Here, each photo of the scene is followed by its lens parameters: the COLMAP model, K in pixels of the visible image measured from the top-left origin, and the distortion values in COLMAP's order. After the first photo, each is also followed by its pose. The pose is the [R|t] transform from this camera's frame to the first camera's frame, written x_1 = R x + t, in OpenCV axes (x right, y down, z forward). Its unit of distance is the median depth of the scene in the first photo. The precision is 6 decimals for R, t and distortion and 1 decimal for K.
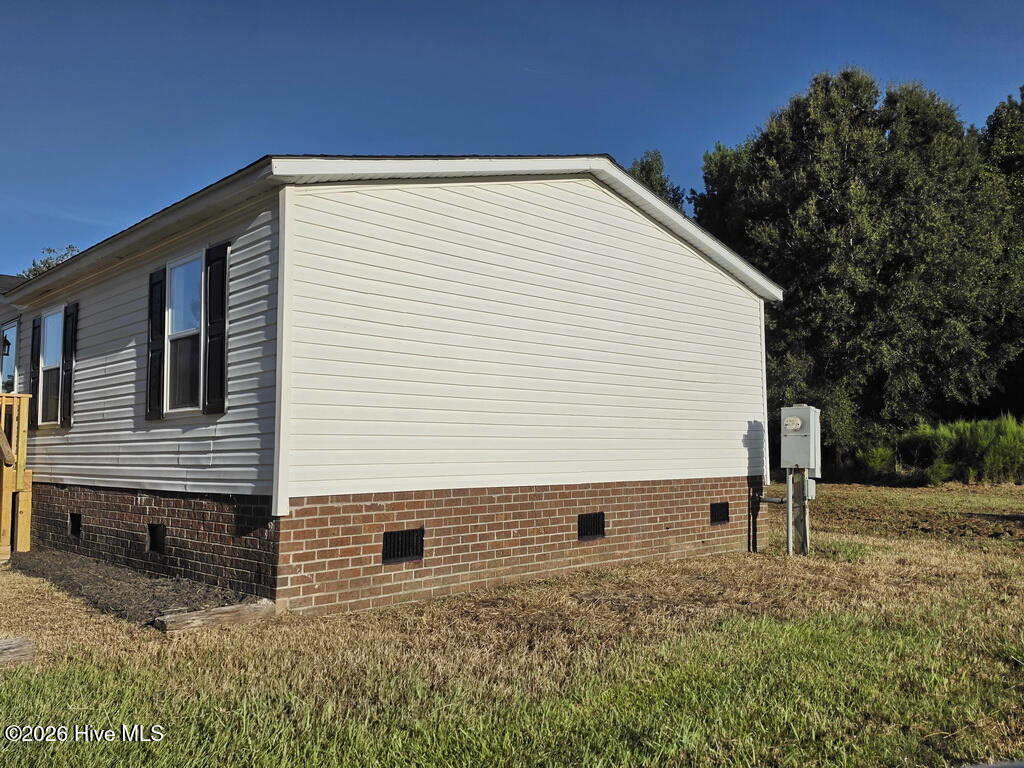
lens RADIAL K [[804.1, 0, 512.0], [0, 804.1, 384.0], [0, 0, 1]] dist [0.010672, 0.002579]
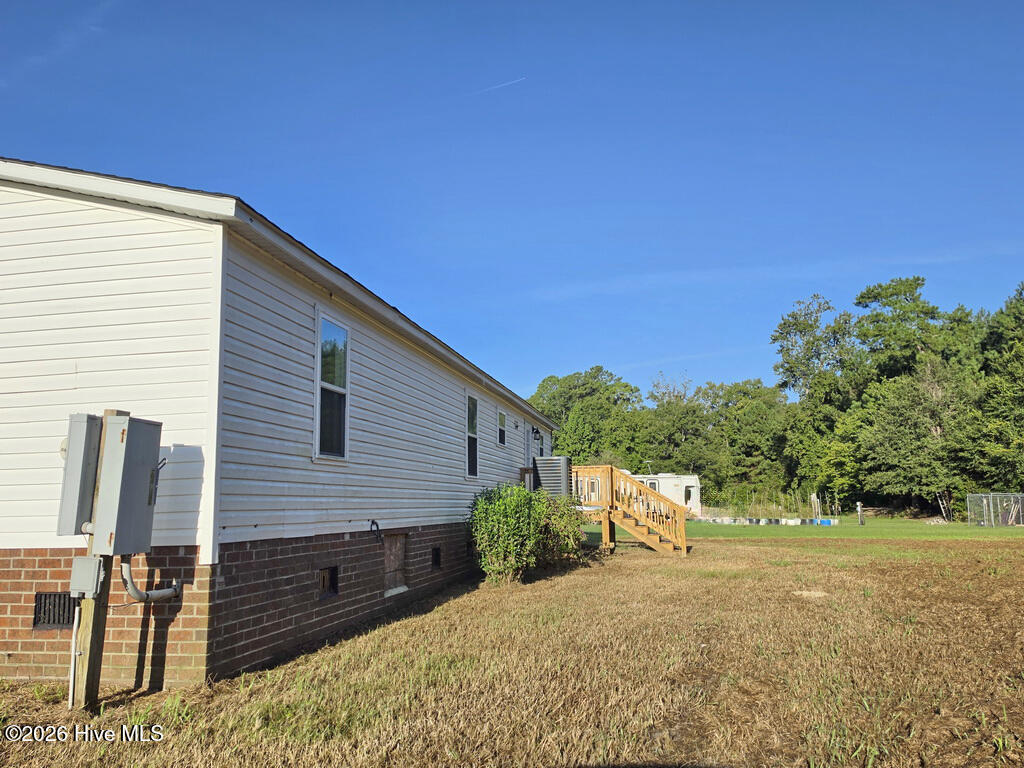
lens RADIAL K [[804.1, 0, 512.0], [0, 804.1, 384.0], [0, 0, 1]] dist [0.010672, 0.002579]
pose [[0.592102, -0.115457, -0.797549, 0.897341], [0.078448, 0.993241, -0.085547, 0.070495], [0.802035, -0.011914, 0.597158, 0.875513]]
